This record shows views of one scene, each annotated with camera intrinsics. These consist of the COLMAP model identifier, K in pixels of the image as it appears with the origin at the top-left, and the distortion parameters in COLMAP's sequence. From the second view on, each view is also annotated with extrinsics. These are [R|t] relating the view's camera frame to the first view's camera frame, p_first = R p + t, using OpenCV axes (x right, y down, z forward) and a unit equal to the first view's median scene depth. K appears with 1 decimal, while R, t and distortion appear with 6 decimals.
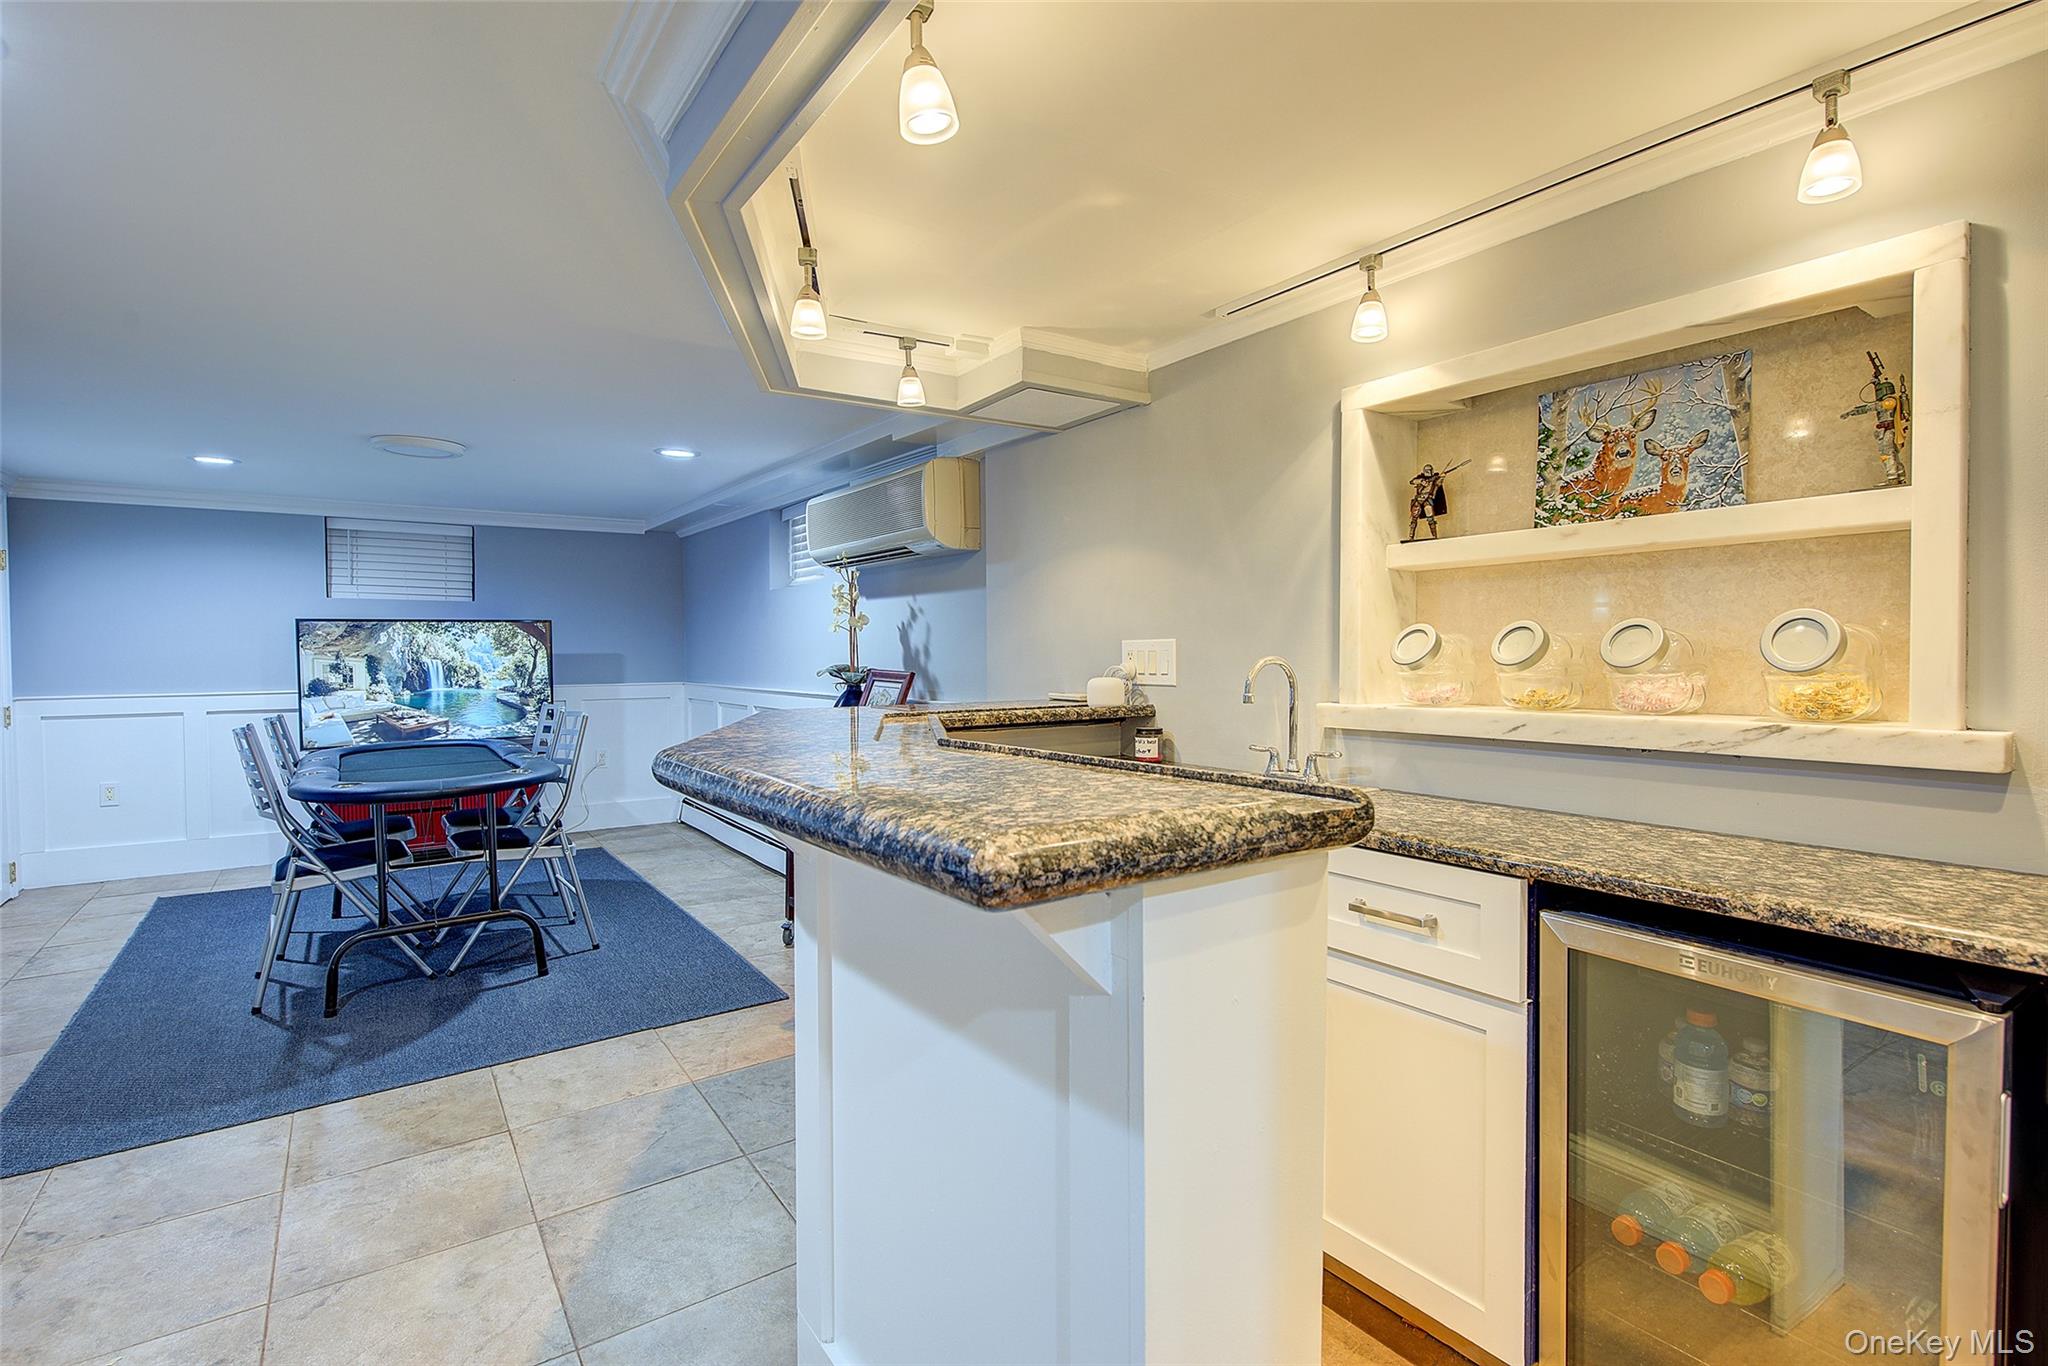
lens RADIAL K [[968.9, 0, 1031.8], [0, 968.9, 678.9], [0, 0, 1]] dist [-0.000322, -0.002135]
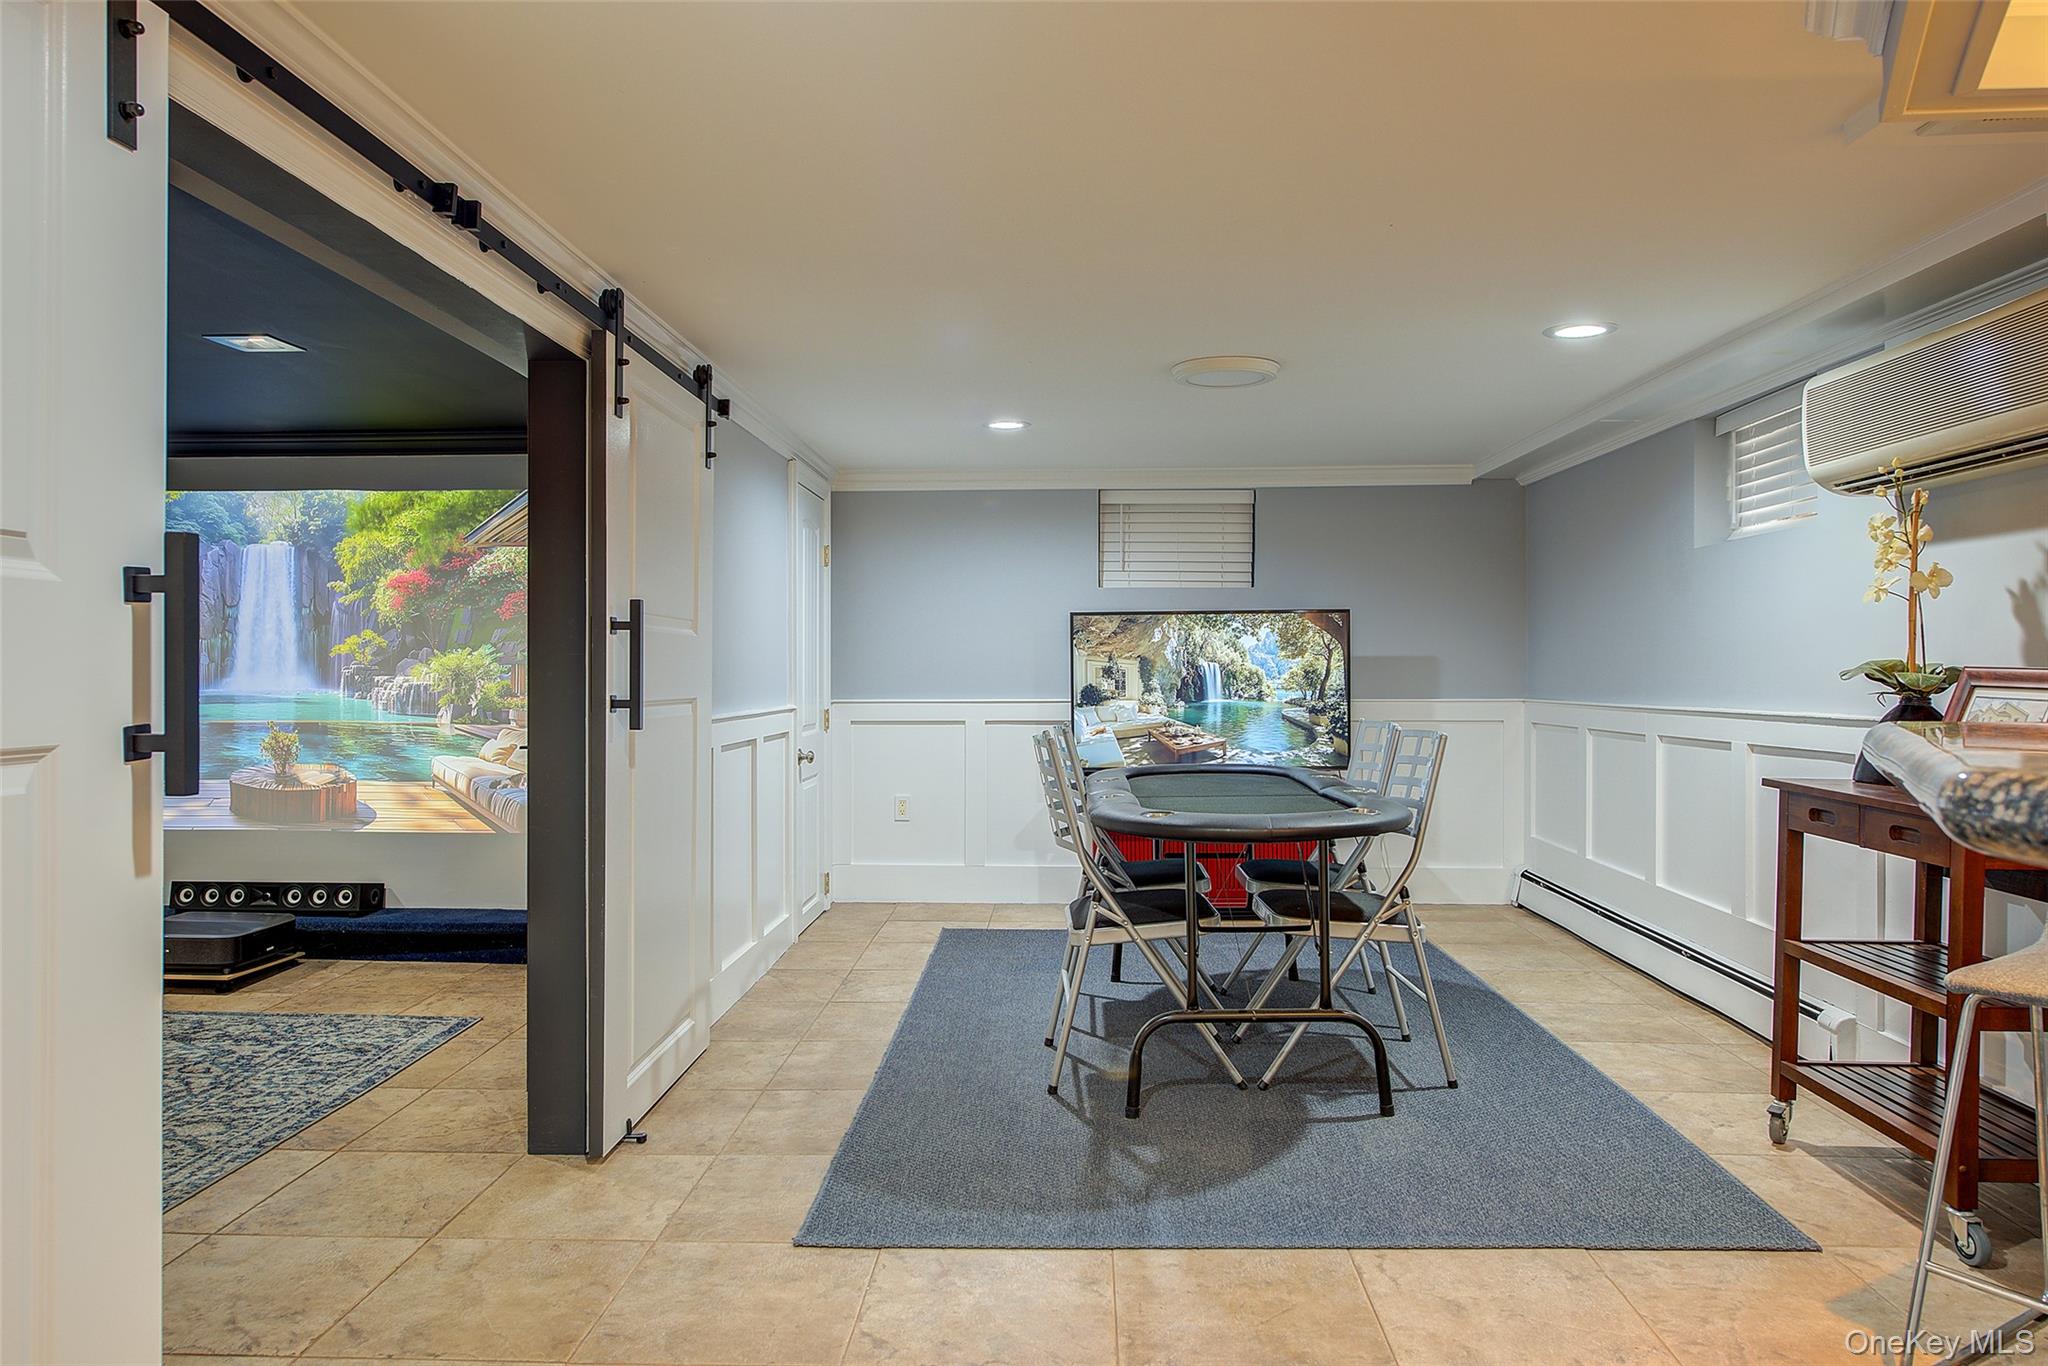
lens RADIAL K [[1324.8, 0, 1018.3], [0, 1324.8, 680.7], [0, 0, 1]] dist [0.001631, -0.002649]
pose [[0.792120, 0.007104, -0.610324, -0.127684], [-0.019465, 0.999718, -0.013627, 0.017424], [0.610055, 0.022674, 0.792035, 0.088743]]
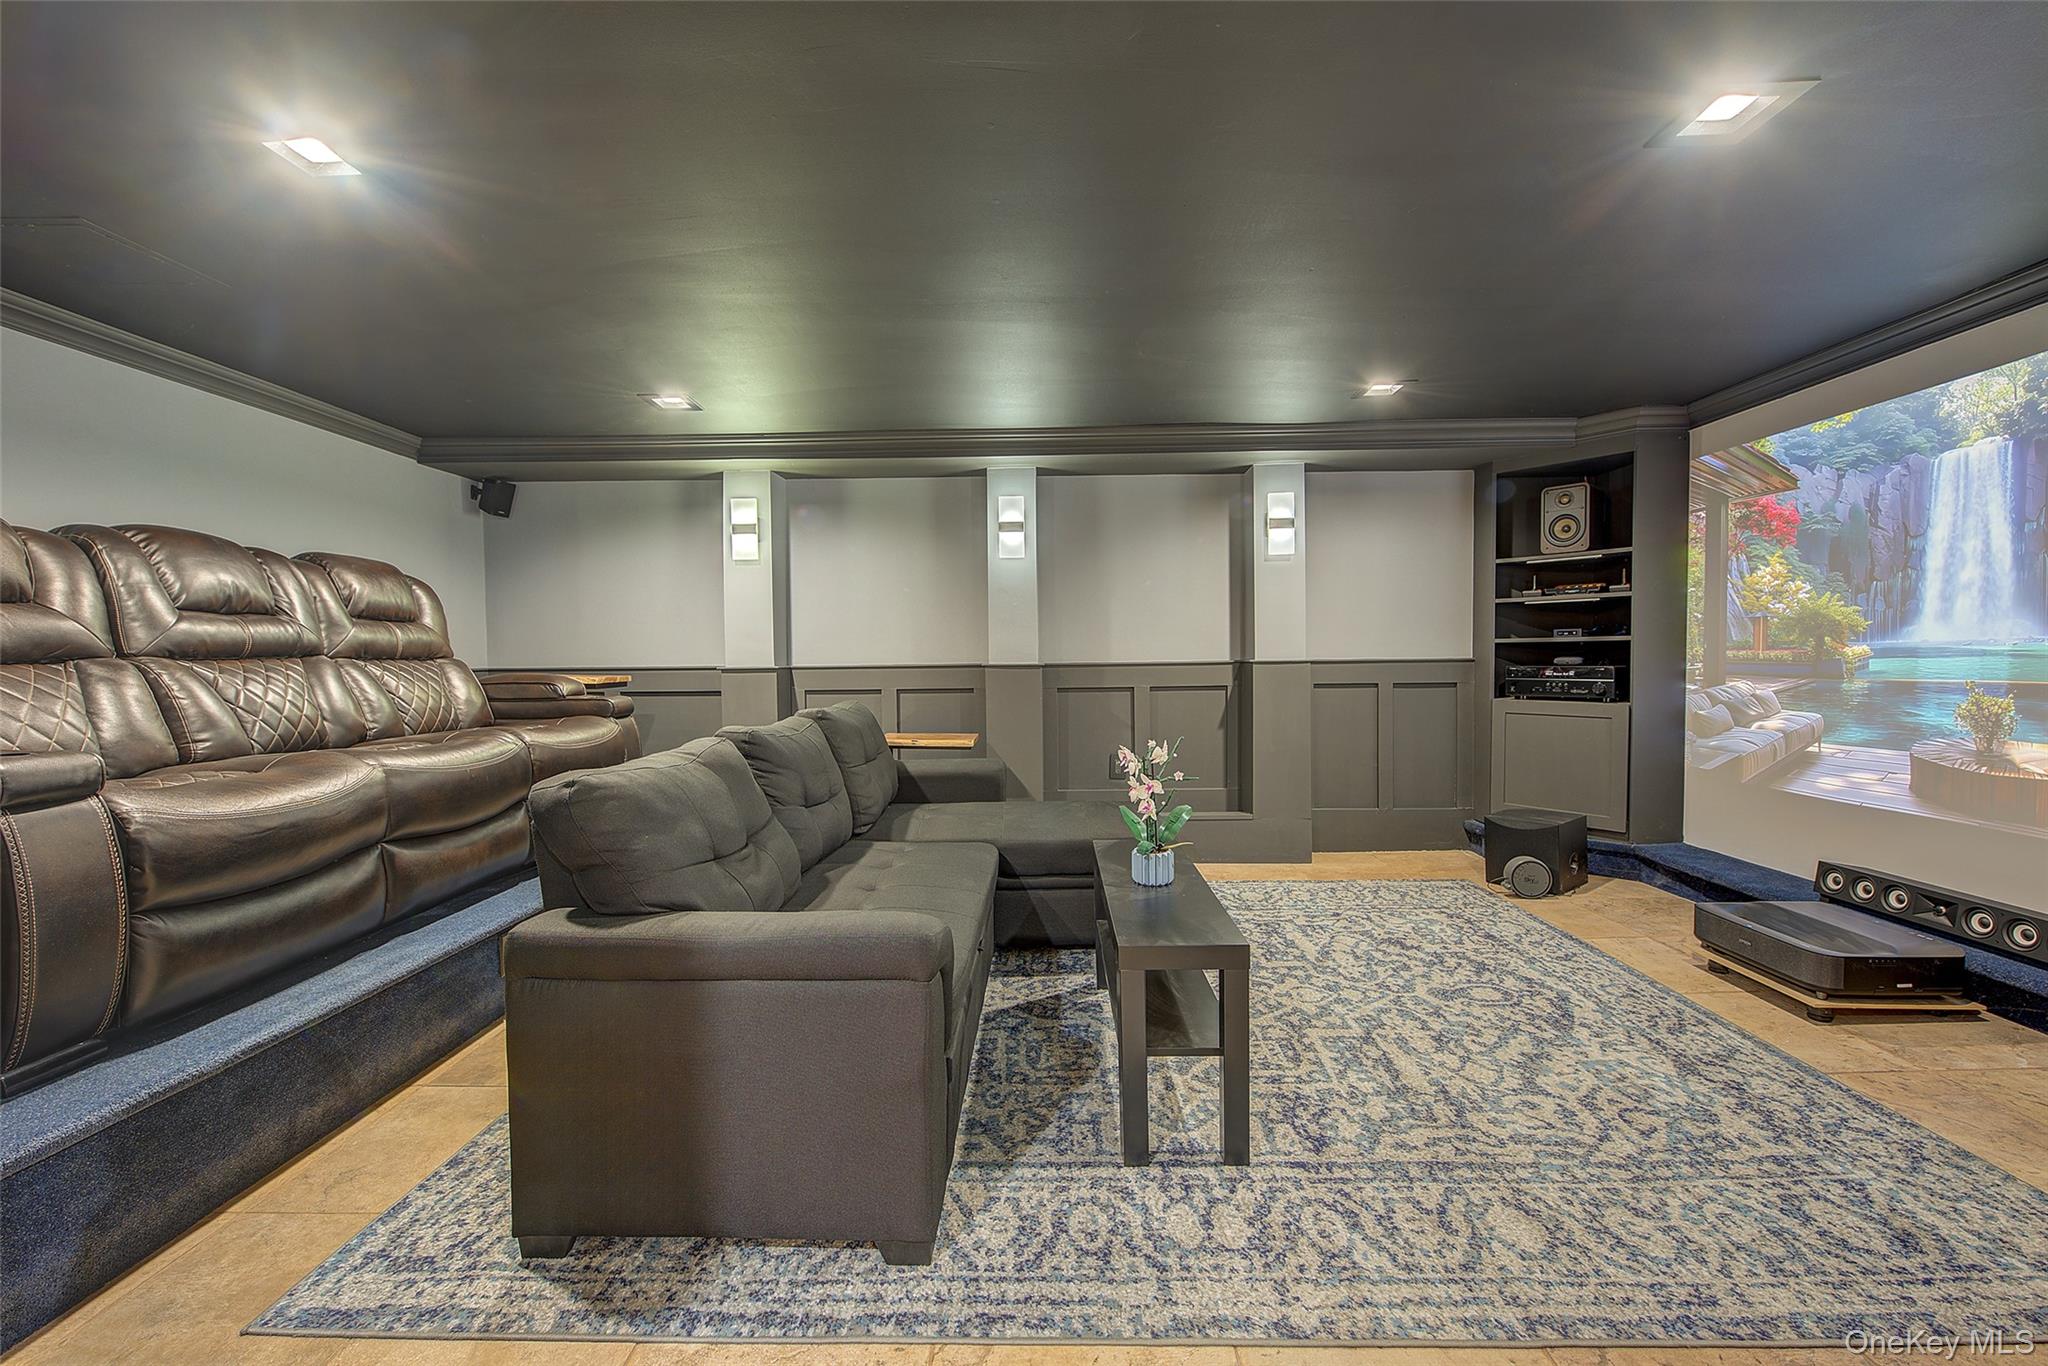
lens RADIAL K [[809.1, 0, 1030.0], [0, 809.1, 680.7], [0, 0, 1]] dist [-0.003101, -0.001799]
pose [[-0.592846, 0.028525, -0.804810, -0.474055], [-0.009306, 0.999063, 0.042266, 0.030143], [0.805262, 0.032547, -0.592025, 0.357540]]
